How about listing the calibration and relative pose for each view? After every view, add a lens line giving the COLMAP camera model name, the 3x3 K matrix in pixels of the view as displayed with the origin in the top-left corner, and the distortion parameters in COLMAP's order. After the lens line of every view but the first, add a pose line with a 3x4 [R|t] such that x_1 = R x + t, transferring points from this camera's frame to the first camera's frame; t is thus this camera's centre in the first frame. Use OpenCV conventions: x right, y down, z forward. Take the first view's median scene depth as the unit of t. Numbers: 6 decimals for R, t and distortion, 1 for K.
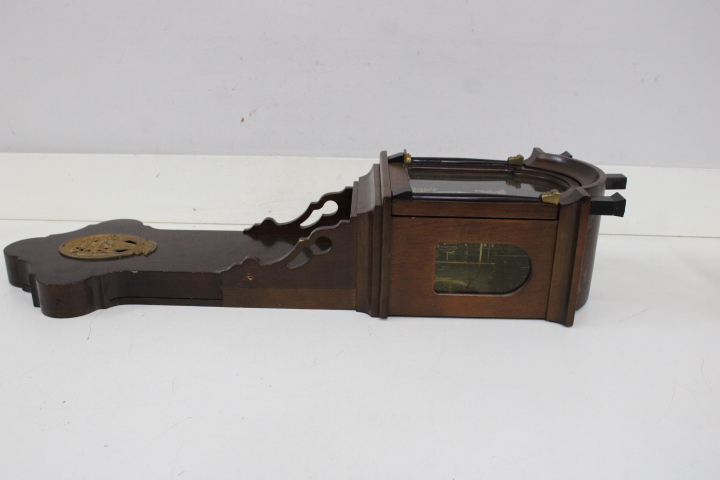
lens RADIAL K [[667.2, 0, 360.0], [0, 667.2, 240.0], [0, 0, 1]] dist [-0.158710, 0.134012]
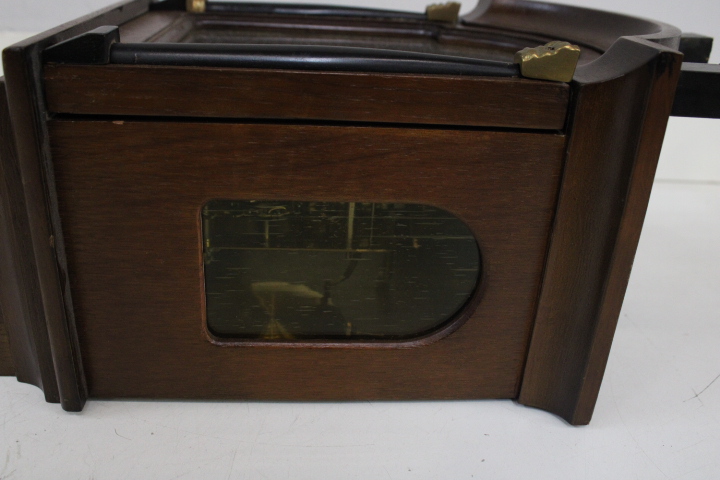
lens RADIAL K [[667.2, 0, 360.0], [0, 667.2, 240.0], [0, 0, 1]] dist [-0.158710, 0.134012]
pose [[0.993908, -0.007195, 0.109975, 0.157643], [-0.002426, 0.996196, 0.087105, -0.004741], [-0.110183, -0.086842, 0.990110, 0.668848]]
